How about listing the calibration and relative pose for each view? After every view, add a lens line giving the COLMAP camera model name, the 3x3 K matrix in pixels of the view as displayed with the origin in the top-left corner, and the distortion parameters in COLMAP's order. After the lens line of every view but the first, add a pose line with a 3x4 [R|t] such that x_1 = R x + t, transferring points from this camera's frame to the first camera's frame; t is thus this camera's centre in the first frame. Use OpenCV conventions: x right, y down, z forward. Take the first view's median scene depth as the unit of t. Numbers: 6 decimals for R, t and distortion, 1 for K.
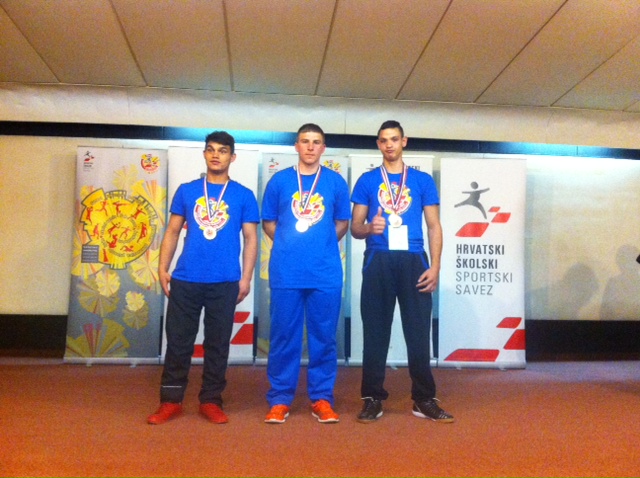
lens RADIAL K [[680.7, 0, 320.0], [0, 680.7, 239.0], [0, 0, 1]] dist [-0.002021, -0.017514]
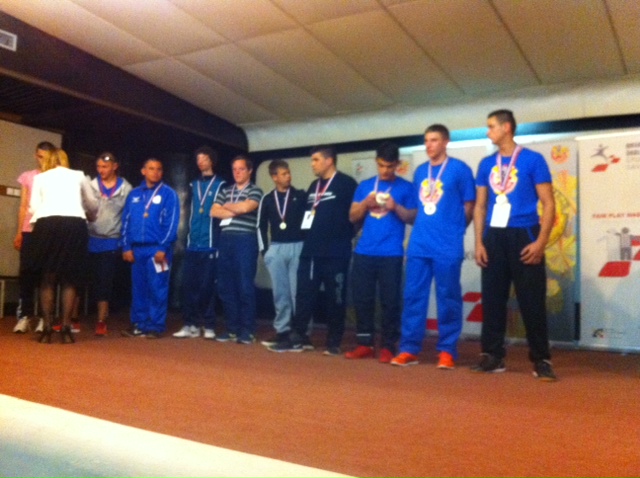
lens RADIAL K [[680.7, 0, 320.0], [0, 680.7, 239.0], [0, 0, 1]] dist [-0.002021, -0.017514]
pose [[0.737548, -0.011822, -0.675192, 0.178713], [0.018471, 0.999826, 0.002670, 0.008102], [0.675043, -0.014441, 0.737637, -0.010590]]
